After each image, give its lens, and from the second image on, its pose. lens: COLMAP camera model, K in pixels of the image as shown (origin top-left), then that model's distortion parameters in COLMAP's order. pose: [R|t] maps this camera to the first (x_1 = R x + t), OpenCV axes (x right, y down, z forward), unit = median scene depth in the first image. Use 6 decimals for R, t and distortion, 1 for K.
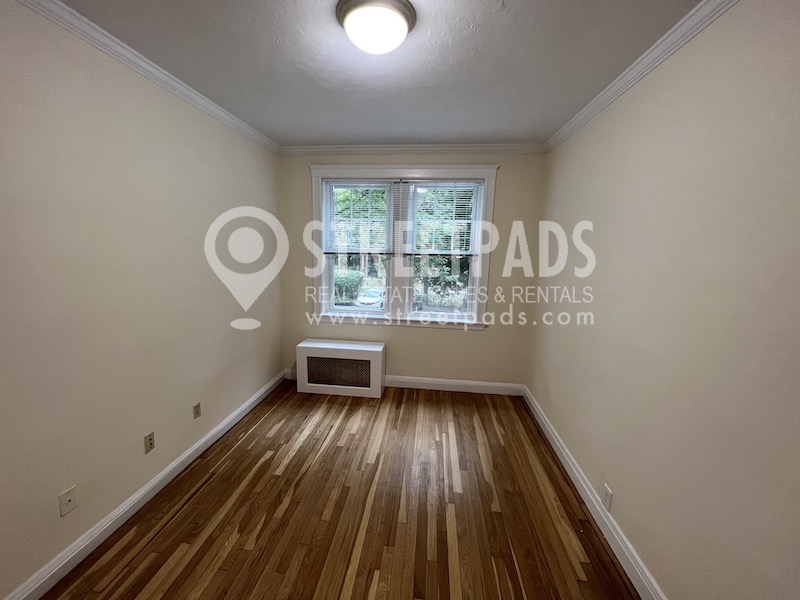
lens RADIAL K [[319.3, 0, 397.3], [0, 319.3, 297.6], [0, 0, 1]] dist [-0.001031, -0.000164]
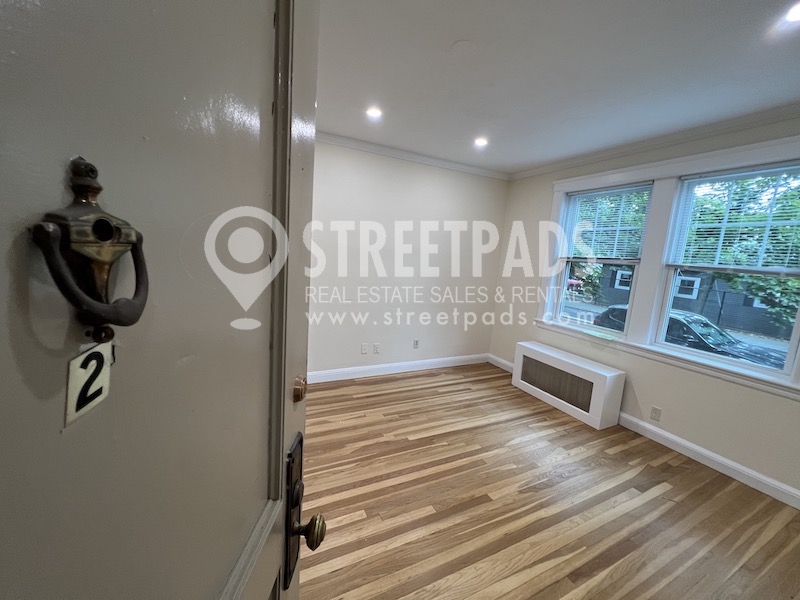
lens RADIAL K [[319.3, 0, 397.3], [0, 319.3, 297.6], [0, 0, 1]] dist [-0.001031, -0.000164]
pose [[0.537867, 0.143421, -0.830740, 0.359015], [-0.181803, 0.981969, 0.051820, 0.013959], [0.823193, 0.123159, 0.554243, 0.017241]]
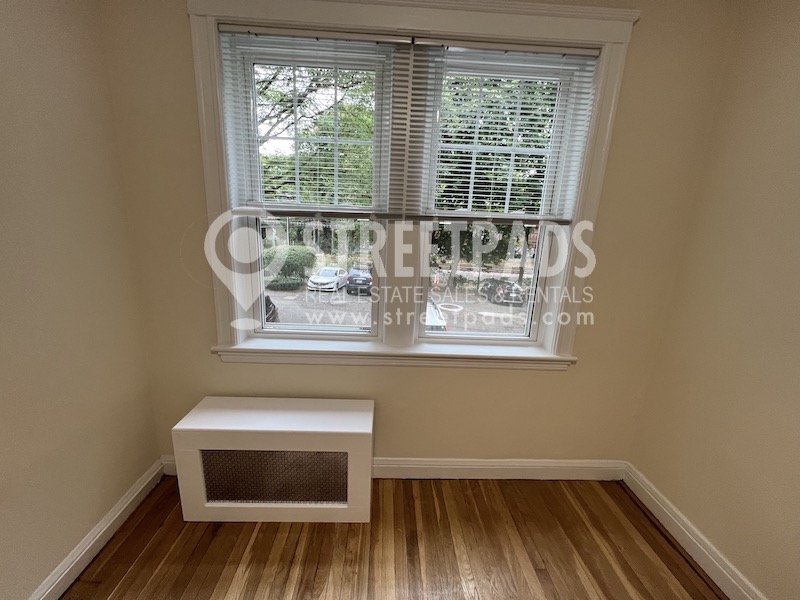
lens RADIAL K [[323.2, 0, 396.4], [0, 323.2, 301.0], [0, 0, 1]] dist [-0.001526, 0.000030]
pose [[0.990235, -0.017861, 0.138260, -0.072506], [0.006049, 0.996330, 0.085383, -0.054439], [-0.139278, -0.083713, 0.986709, 0.536247]]
